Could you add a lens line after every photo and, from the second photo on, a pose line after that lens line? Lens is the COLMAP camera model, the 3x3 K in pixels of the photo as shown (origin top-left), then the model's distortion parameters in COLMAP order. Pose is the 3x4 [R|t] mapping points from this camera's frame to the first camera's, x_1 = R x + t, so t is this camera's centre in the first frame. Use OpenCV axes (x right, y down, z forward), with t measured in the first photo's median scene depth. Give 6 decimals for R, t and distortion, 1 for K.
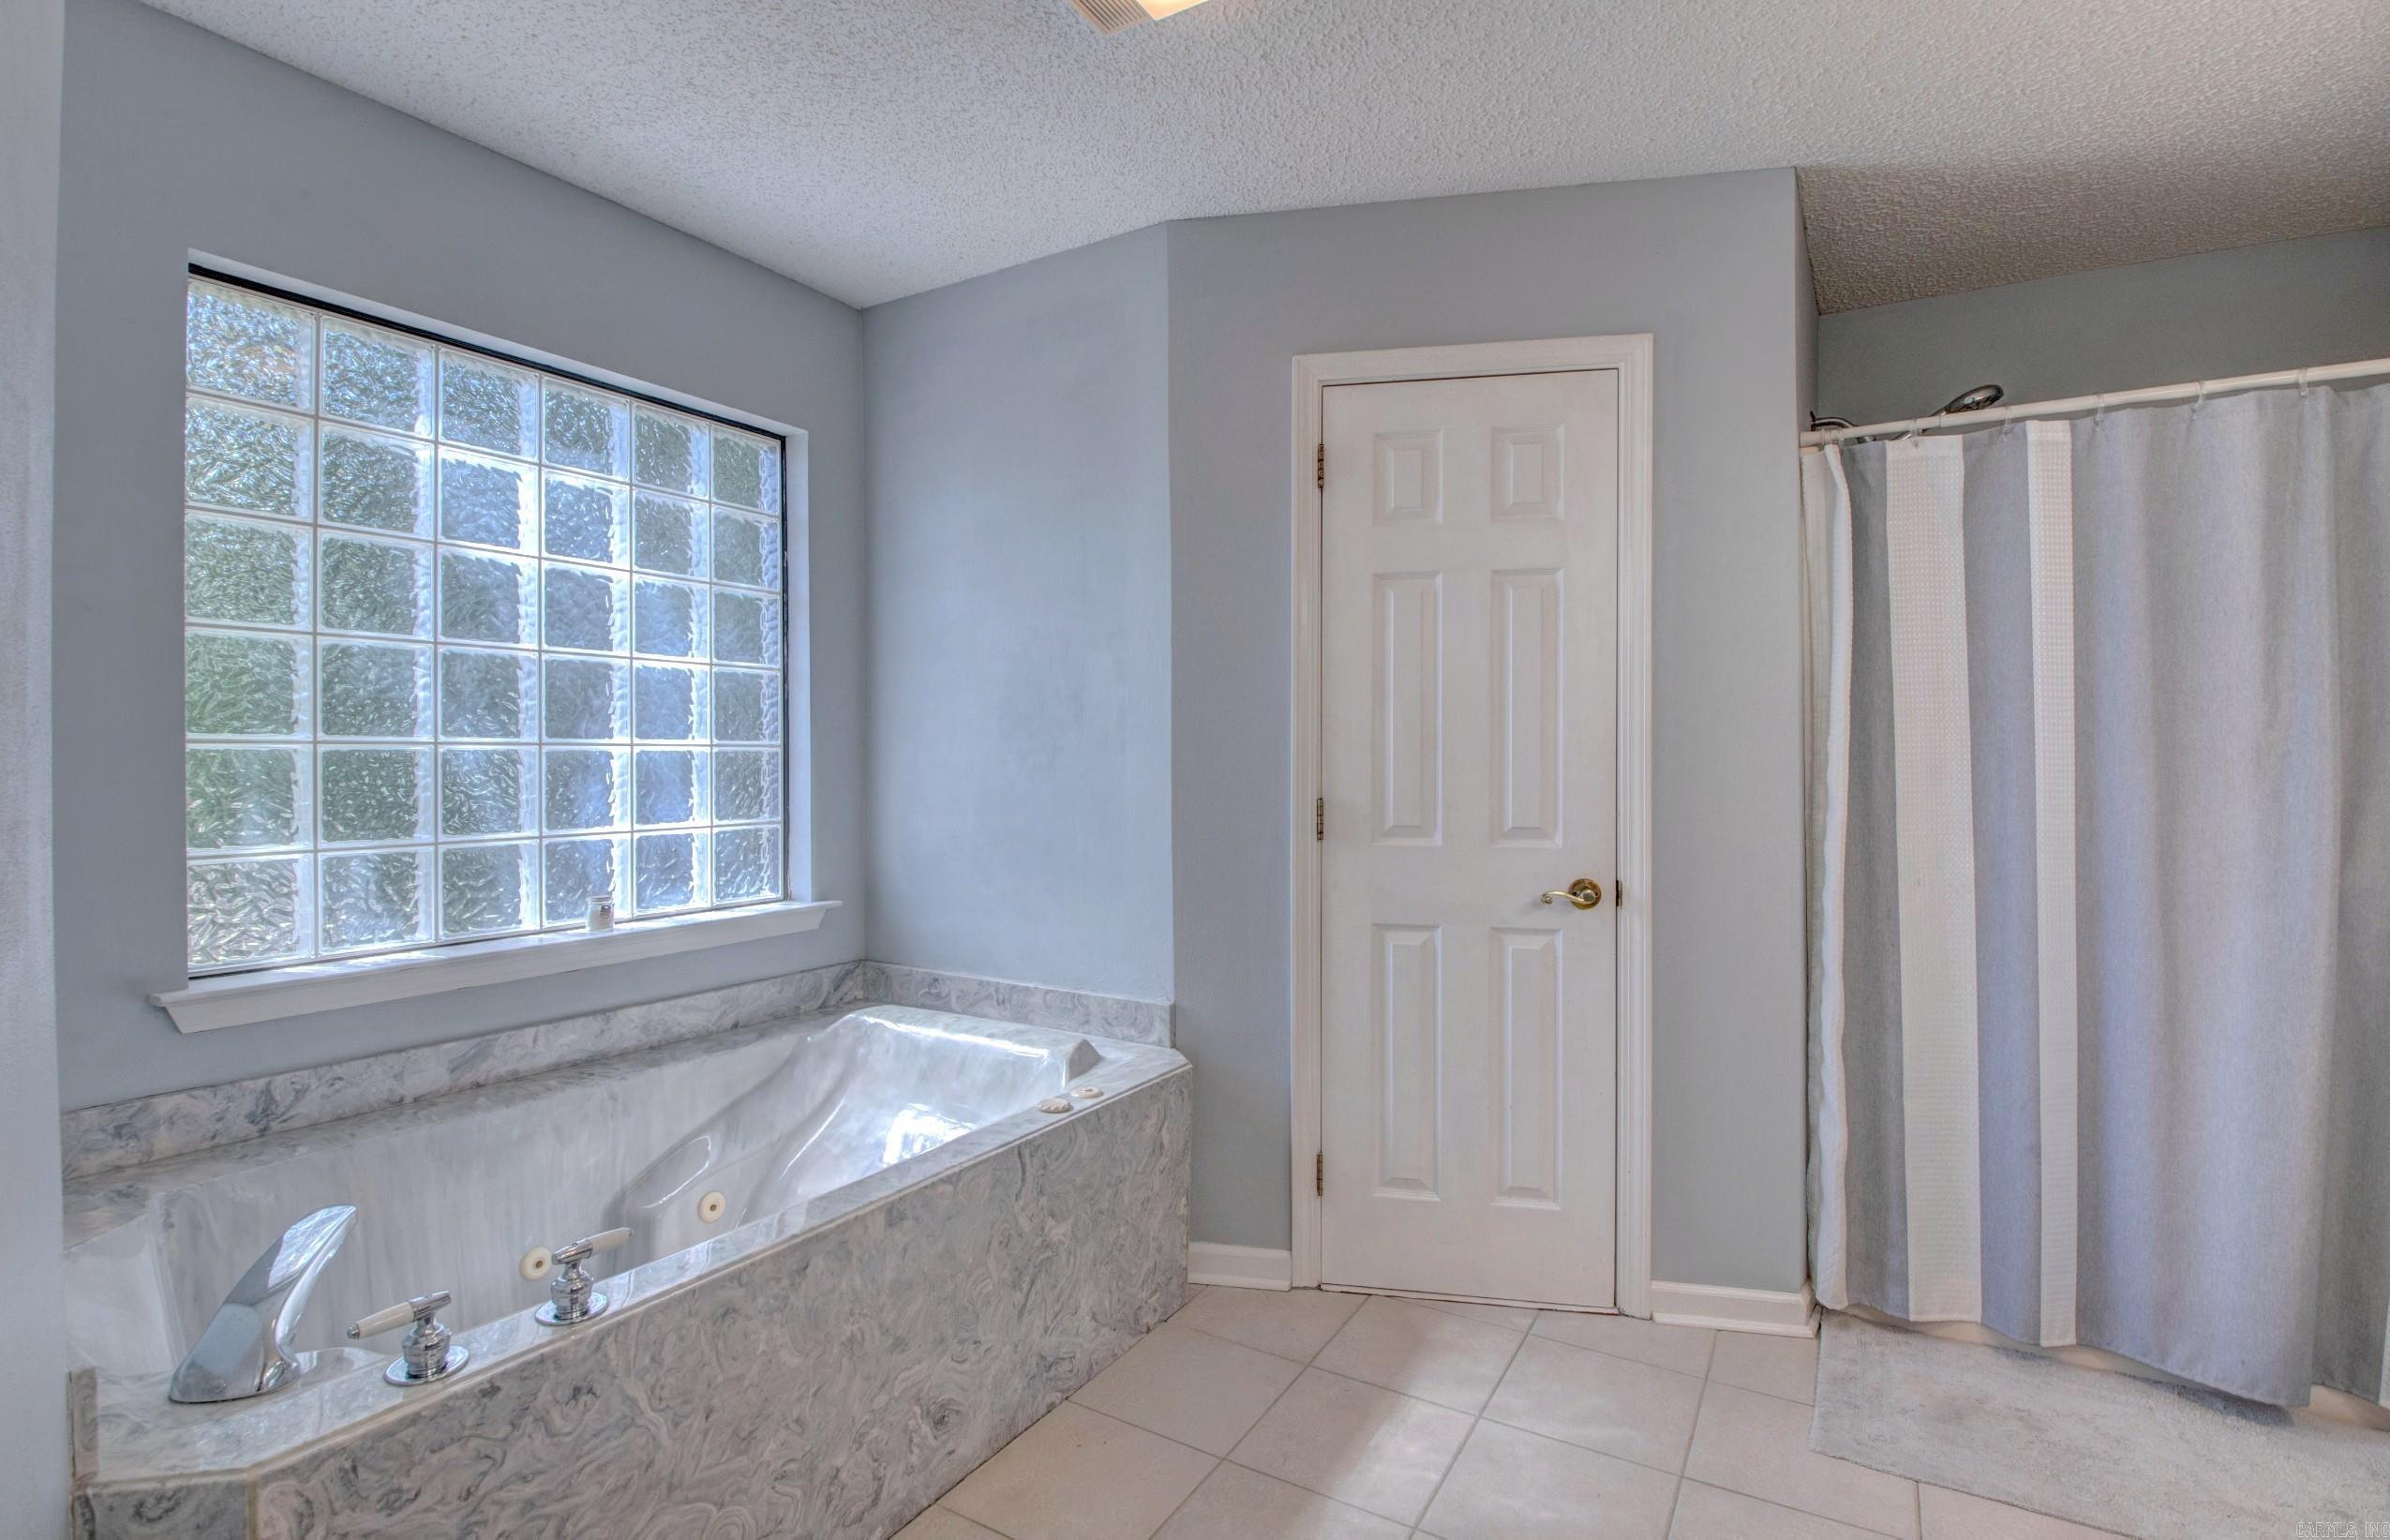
lens RADIAL K [[1093.4, 0, 1195.0], [0, 1093.4, 770.0], [0, 0, 1]] dist [0.001066, -0.022529]
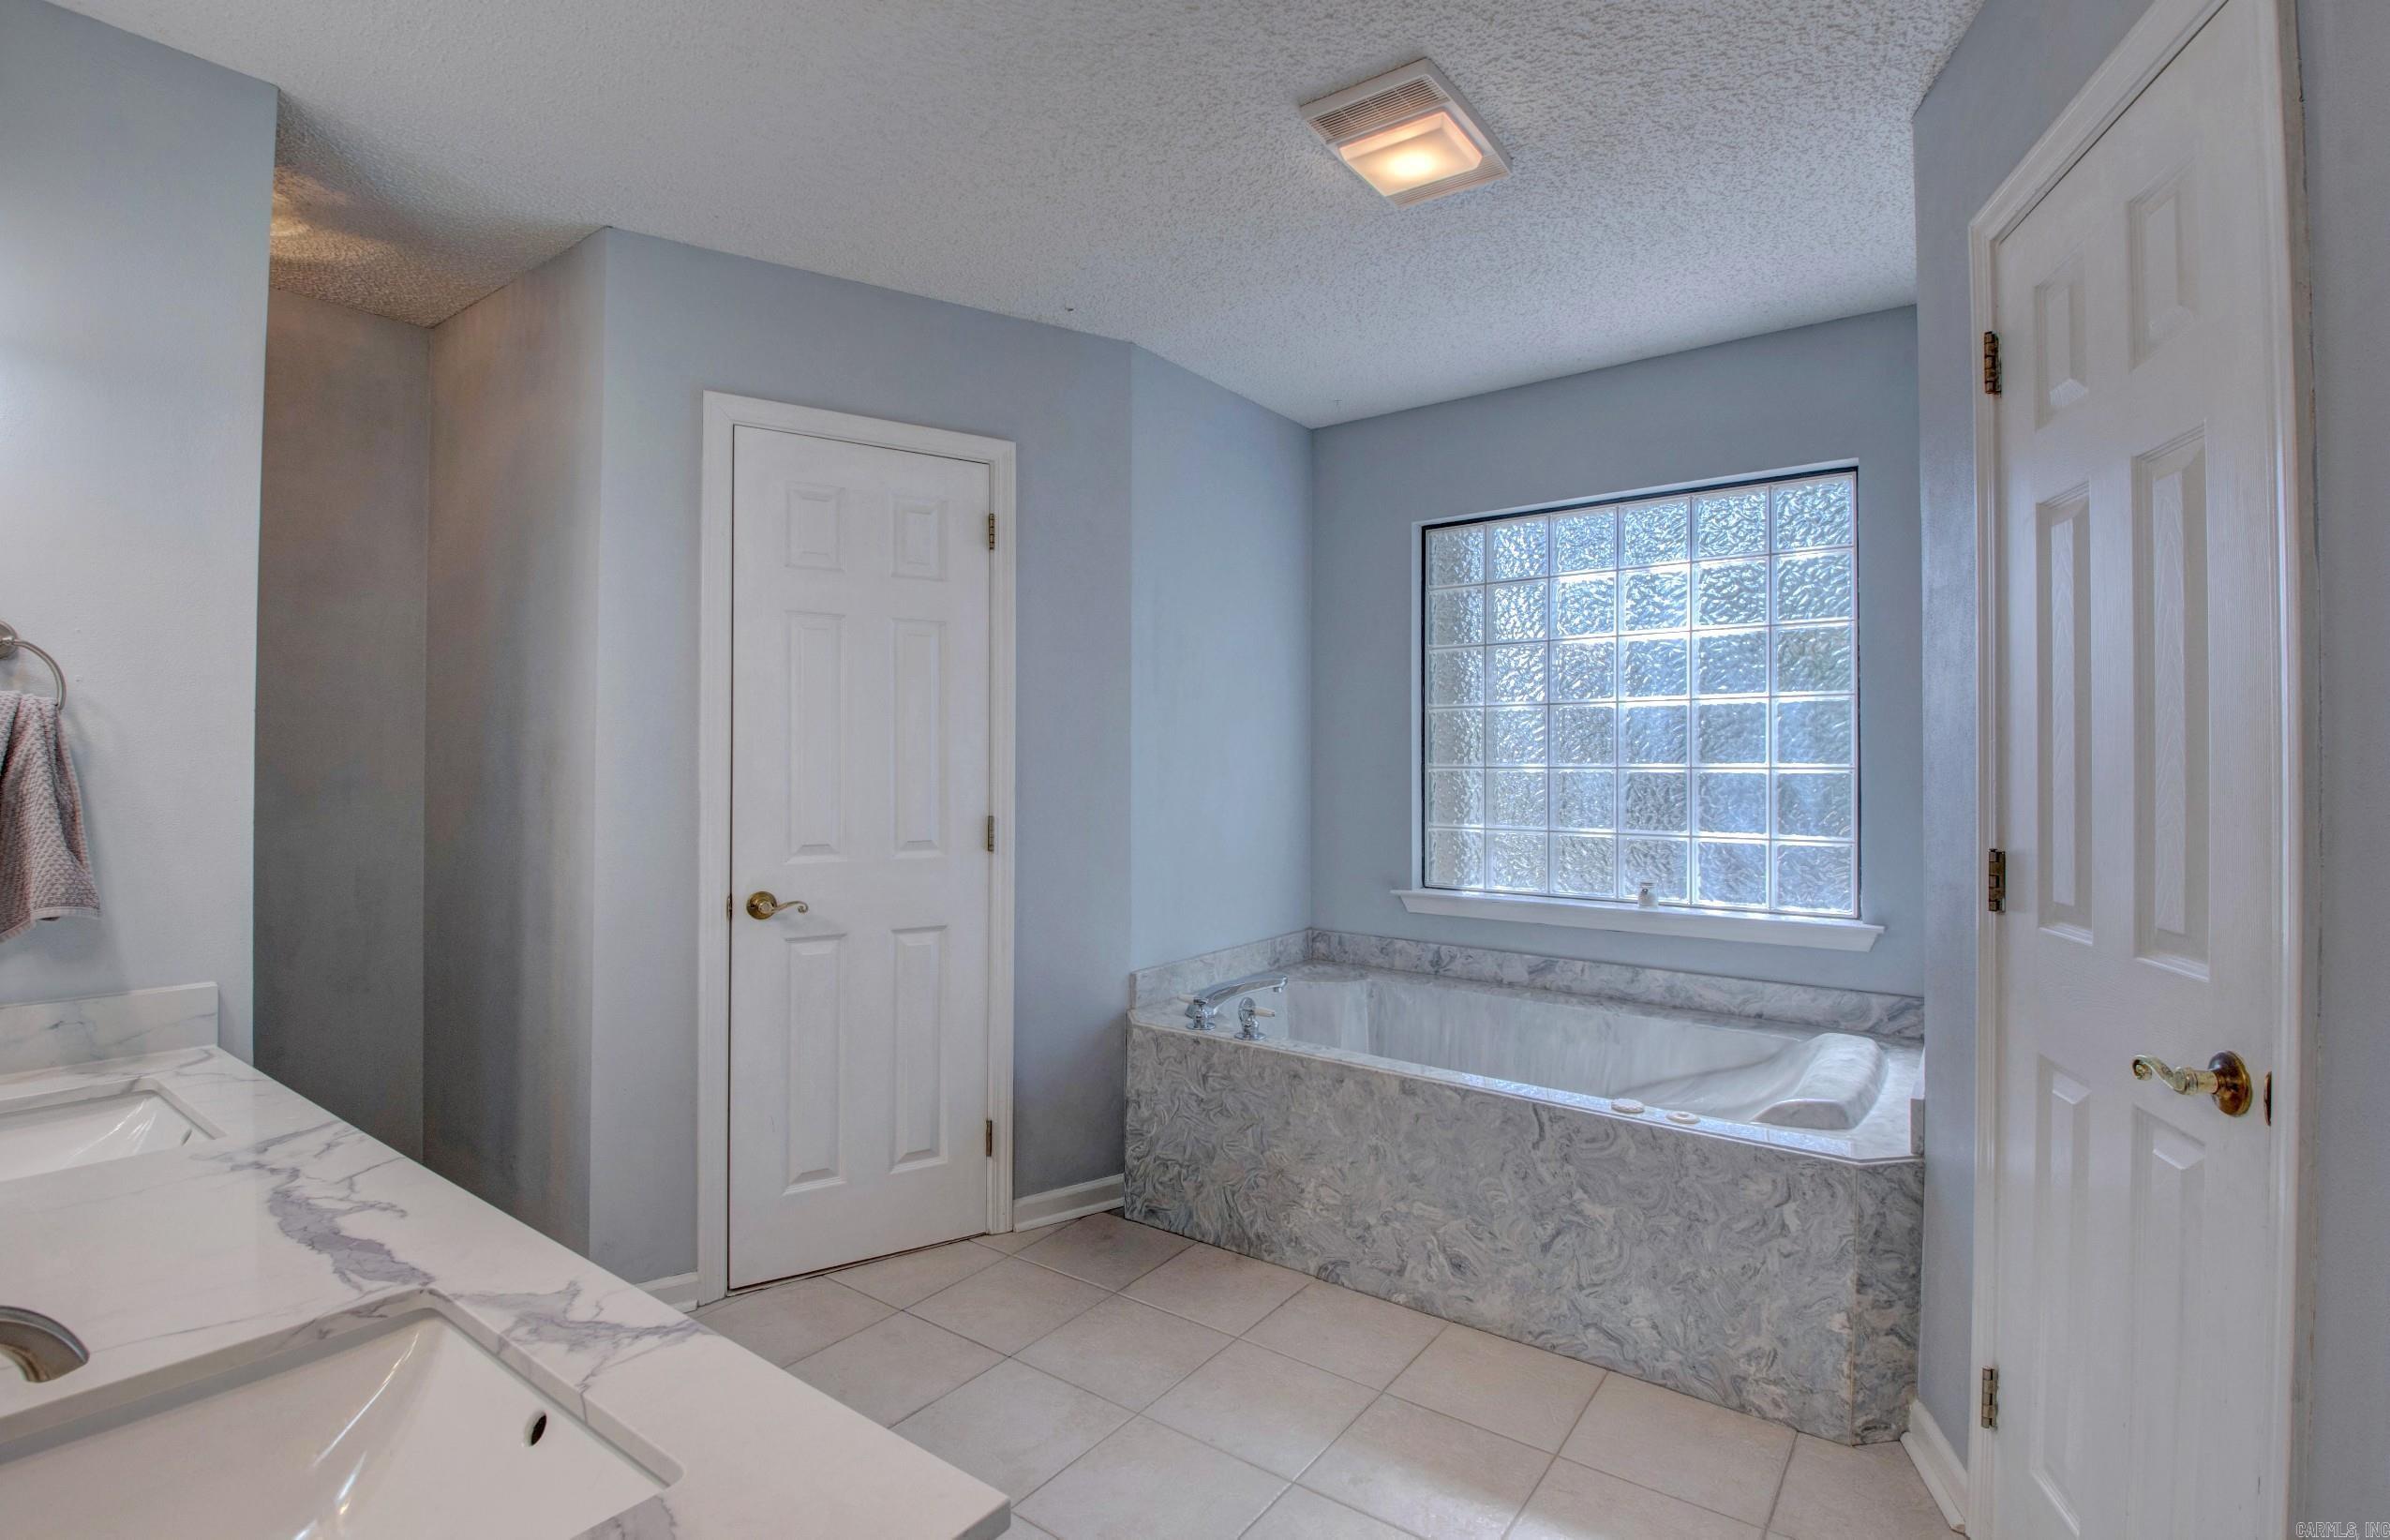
lens RADIAL K [[1108.8, 0, 1195.0], [0, 1108.8, 770.0], [0, 0, 1]] dist [-0.054505, -0.000050]
pose [[-0.101748, 0.003868, -0.994803, 1.015695], [-0.017388, 0.999833, 0.005666, -0.022076], [0.994658, 0.017874, -0.101664, 0.703688]]
